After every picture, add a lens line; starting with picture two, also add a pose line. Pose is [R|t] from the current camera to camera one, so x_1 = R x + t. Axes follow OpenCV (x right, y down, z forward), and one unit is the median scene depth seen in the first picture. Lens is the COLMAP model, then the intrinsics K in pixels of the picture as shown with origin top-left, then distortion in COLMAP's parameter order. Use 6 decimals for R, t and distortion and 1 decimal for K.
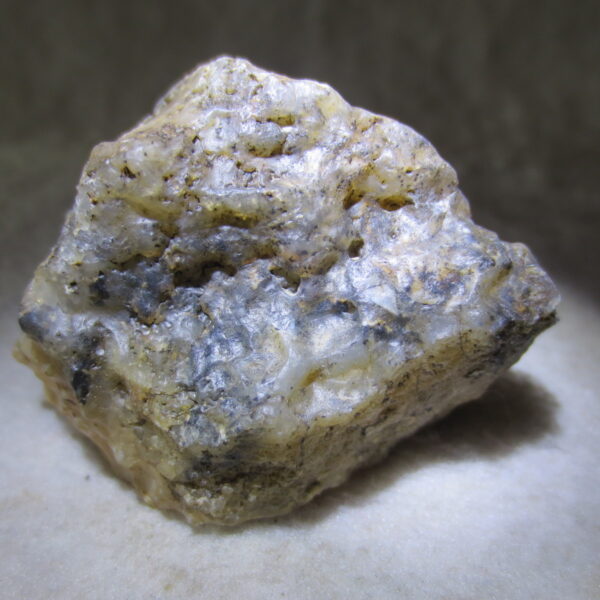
lens RADIAL K [[557.0, 0, 307.4], [0, 557.0, 302.2], [0, 0, 1]] dist [-0.001652, 0.007720]
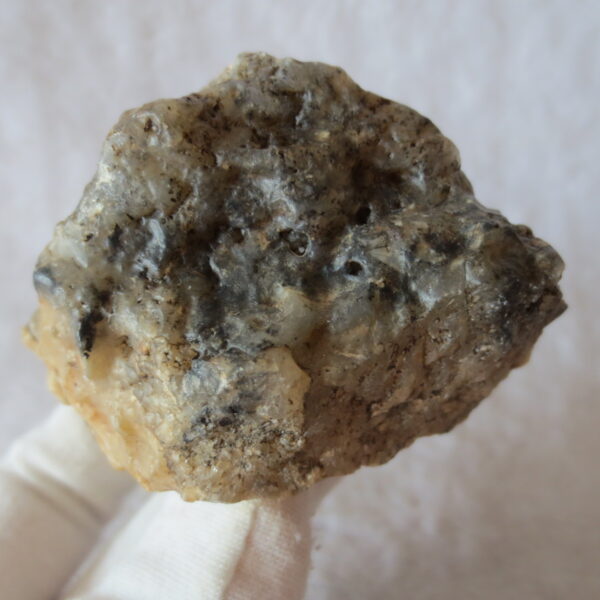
lens RADIAL K [[557.0, 0, 307.4], [0, 557.0, 302.2], [0, 0, 1]] dist [-0.001652, 0.007720]
pose [[0.999262, 0.029180, -0.024974, 0.014658], [-0.033389, 0.981340, -0.189358, 0.271716], [0.018982, 0.190052, 0.981590, 0.012414]]
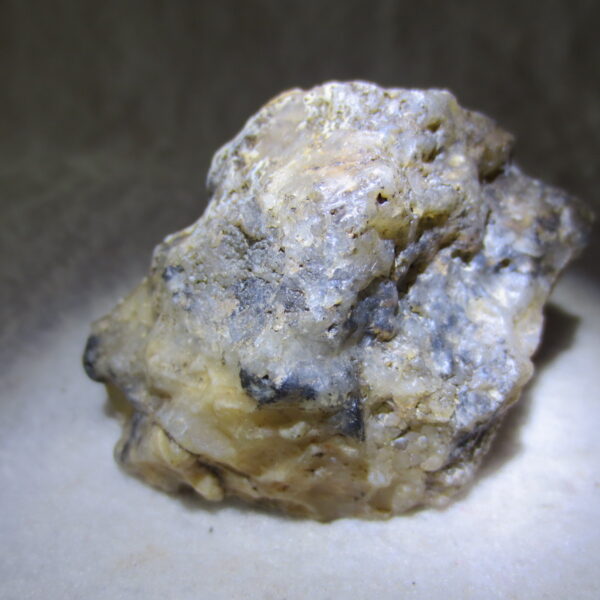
lens RADIAL K [[557.0, 0, 307.4], [0, 557.0, 302.2], [0, 0, 1]] dist [-0.001652, 0.007720]
pose [[0.804827, -0.346769, 0.481669, -0.922073], [0.367008, 0.928574, 0.055273, -0.144875], [-0.466433, 0.132291, 0.874608, 0.150997]]
